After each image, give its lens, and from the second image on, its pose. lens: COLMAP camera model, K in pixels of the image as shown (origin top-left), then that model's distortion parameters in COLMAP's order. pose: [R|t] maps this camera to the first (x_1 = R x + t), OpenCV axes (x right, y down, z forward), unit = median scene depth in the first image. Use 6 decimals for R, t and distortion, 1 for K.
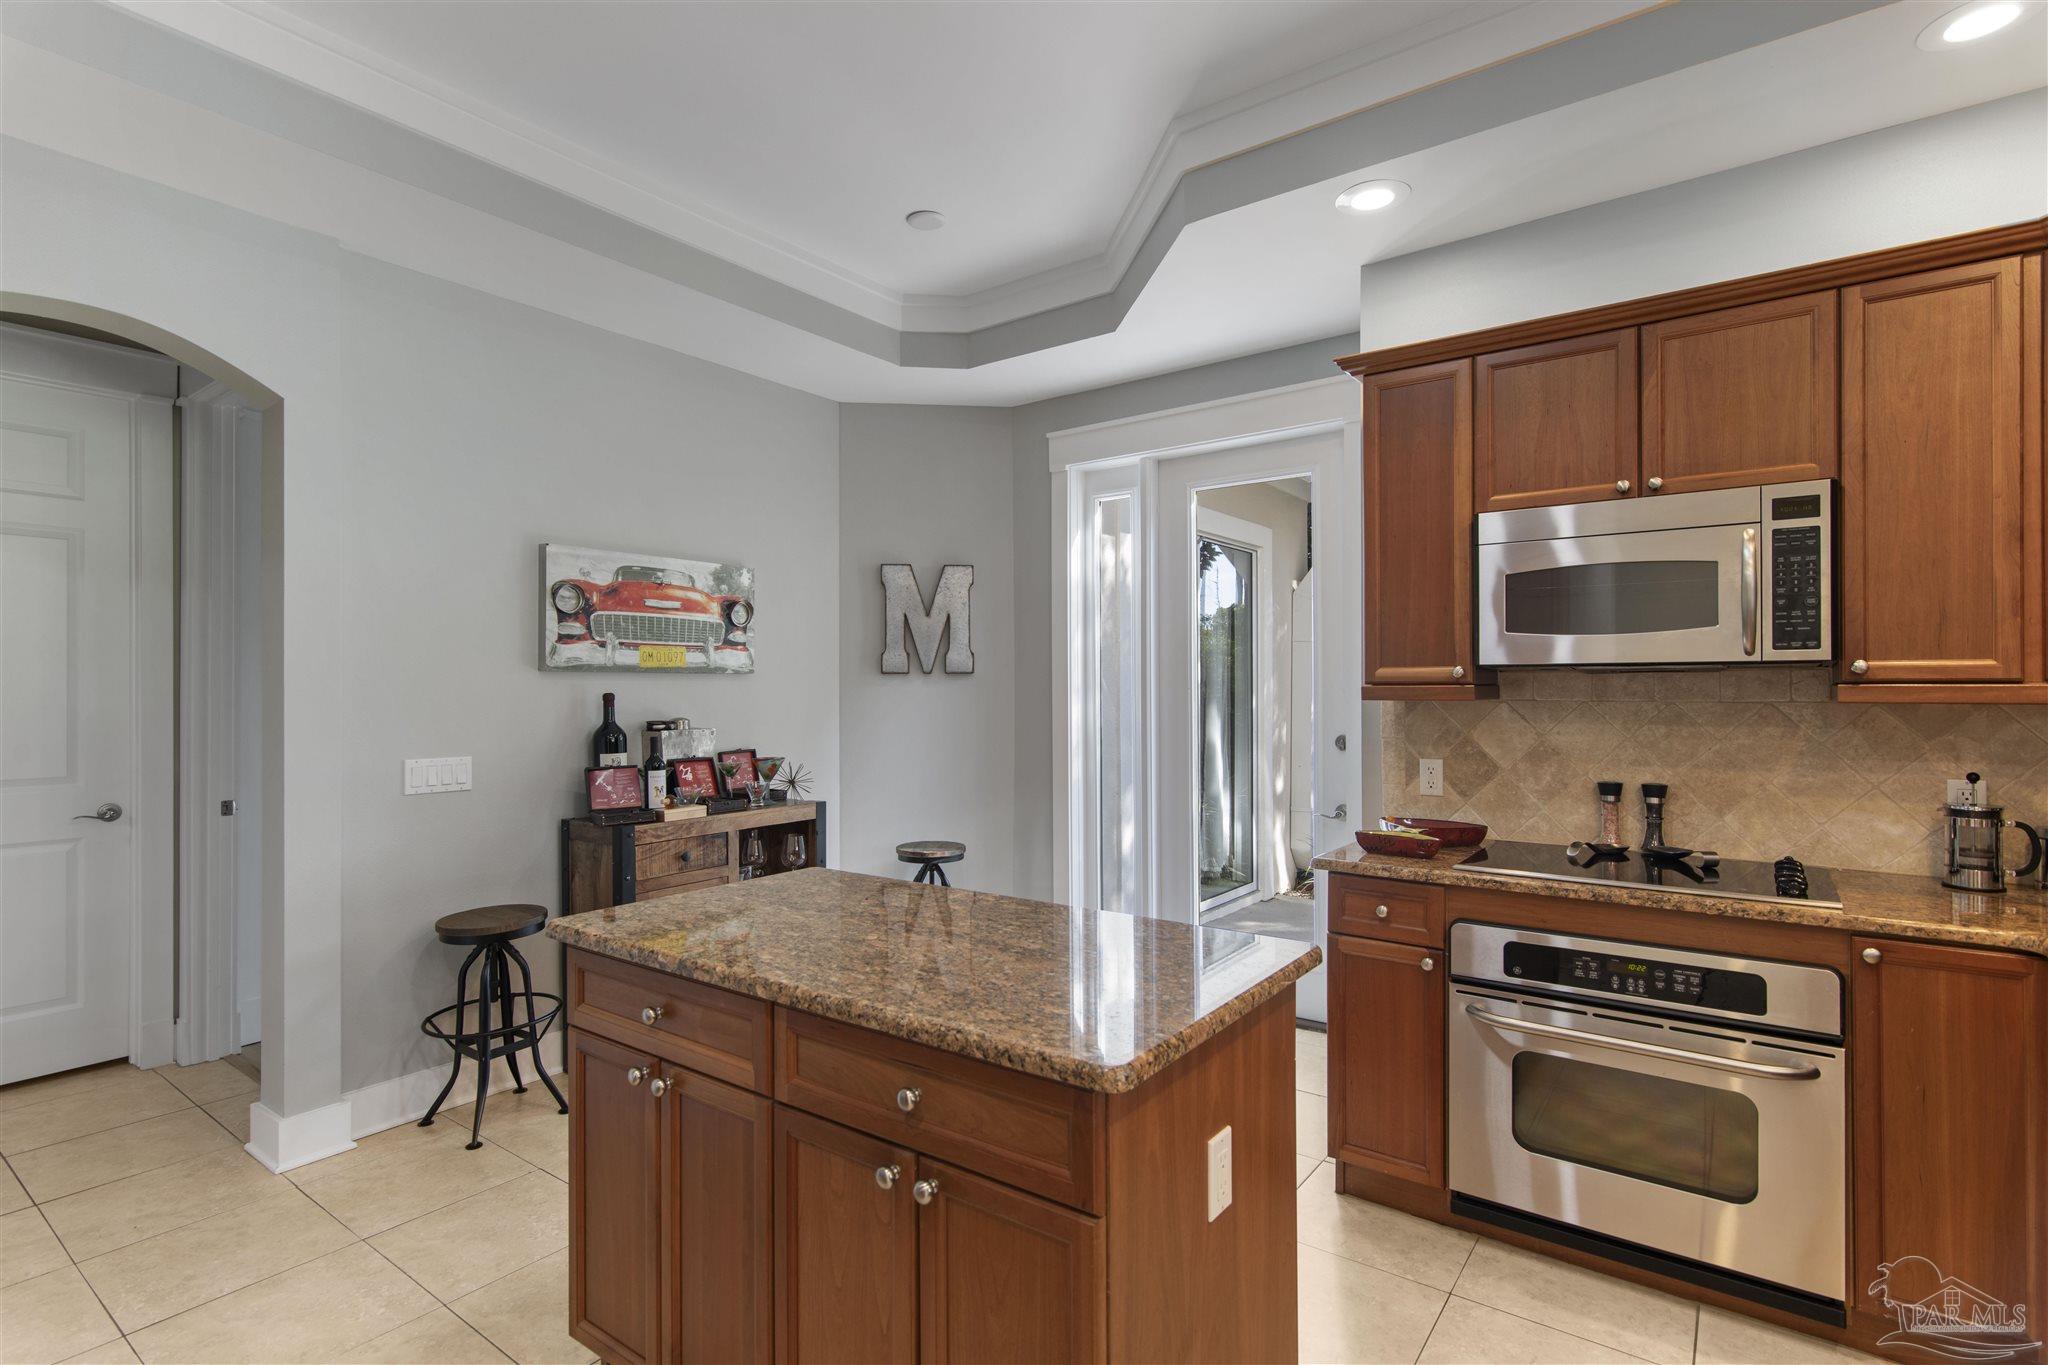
lens RADIAL K [[1000.3, 0, 1028.8], [0, 1000.3, 678.5], [0, 0, 1]] dist [0.002316, -0.000537]
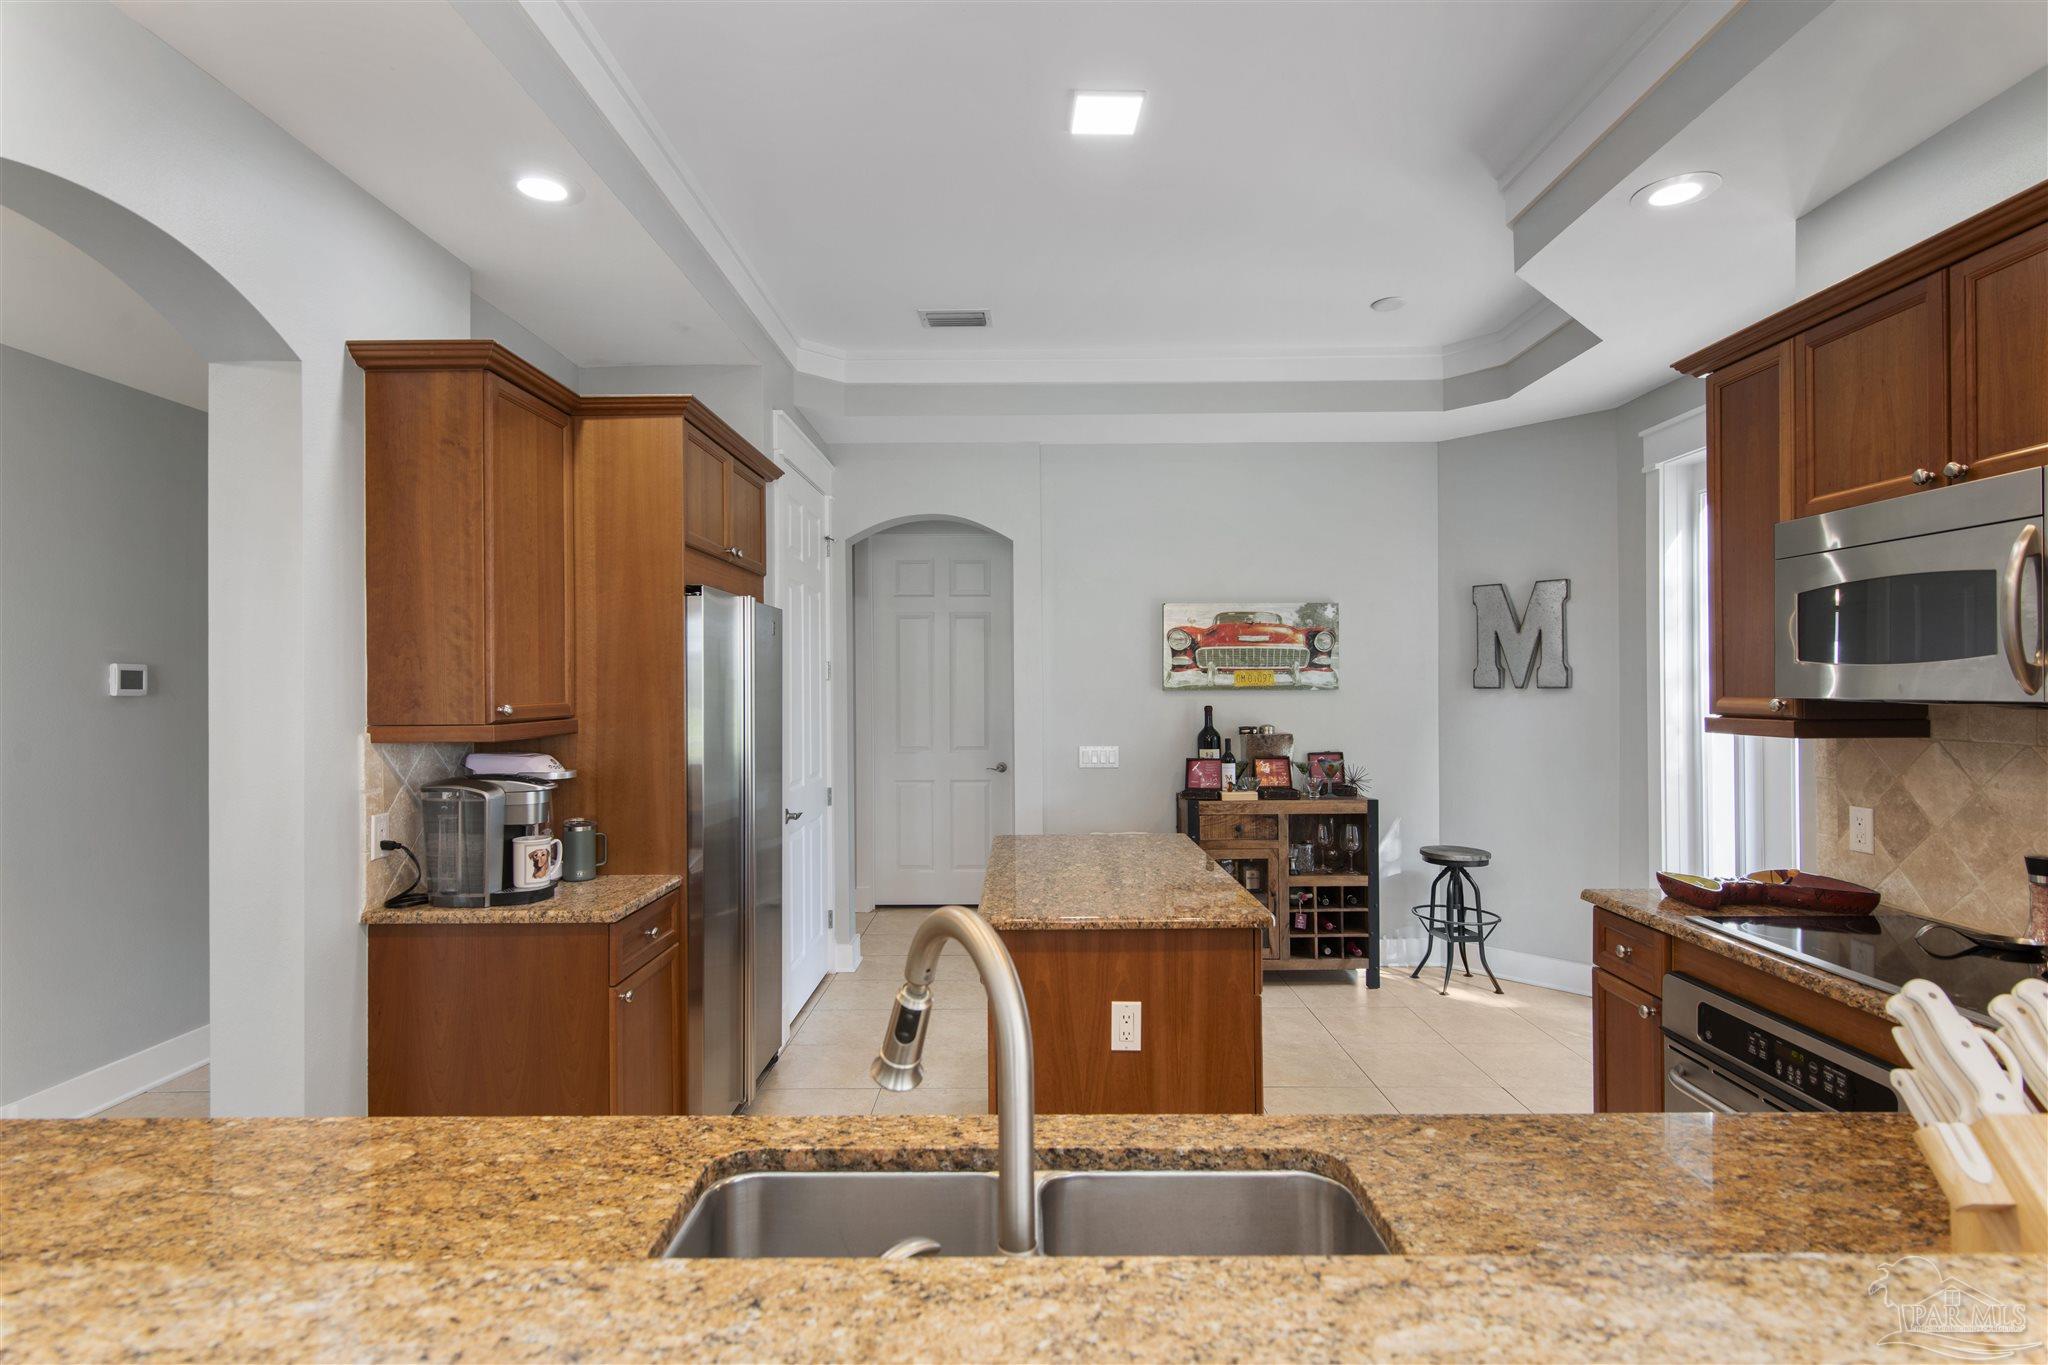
lens RADIAL K [[1000.3, 0, 1018.5], [0, 1000.3, 682.7], [0, 0, 1]] dist [0.002316, -0.000537]
pose [[0.587472, -0.002143, -0.809242, 0.568370], [0.010995, 0.999925, 0.005334, -0.028716], [0.809170, -0.012031, 0.587452, -0.031956]]
